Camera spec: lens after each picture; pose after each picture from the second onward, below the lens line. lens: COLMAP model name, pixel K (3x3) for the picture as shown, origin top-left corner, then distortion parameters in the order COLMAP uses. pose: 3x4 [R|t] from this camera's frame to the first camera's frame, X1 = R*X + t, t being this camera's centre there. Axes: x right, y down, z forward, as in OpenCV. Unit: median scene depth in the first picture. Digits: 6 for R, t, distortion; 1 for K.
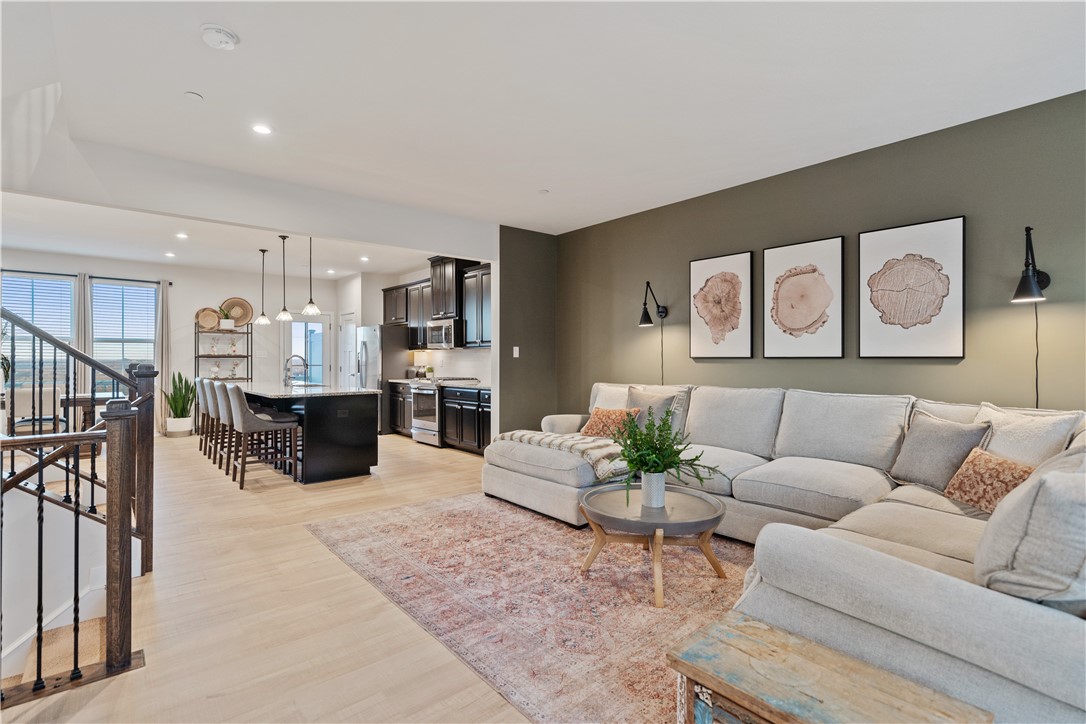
lens RADIAL K [[505.9, 0, 542.9], [0, 505.9, 360.7], [0, 0, 1]] dist [-0.002160, -0.000135]
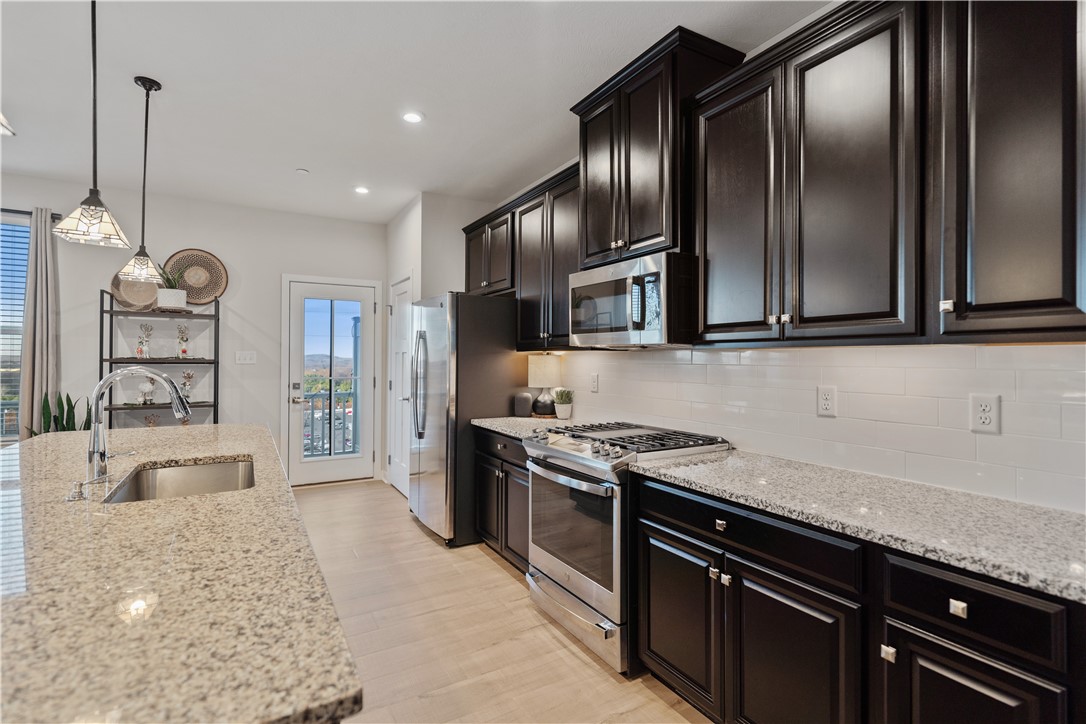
lens RADIAL K [[505.9, 0, 541.6], [0, 505.9, 362.1], [0, 0, 1]] dist [-0.002160, -0.000135]
pose [[0.983186, 0.008966, -0.182388, -0.164276], [-0.008813, 0.999960, 0.001654, -0.012363], [0.182396, -0.000019, 0.983225, 0.574306]]
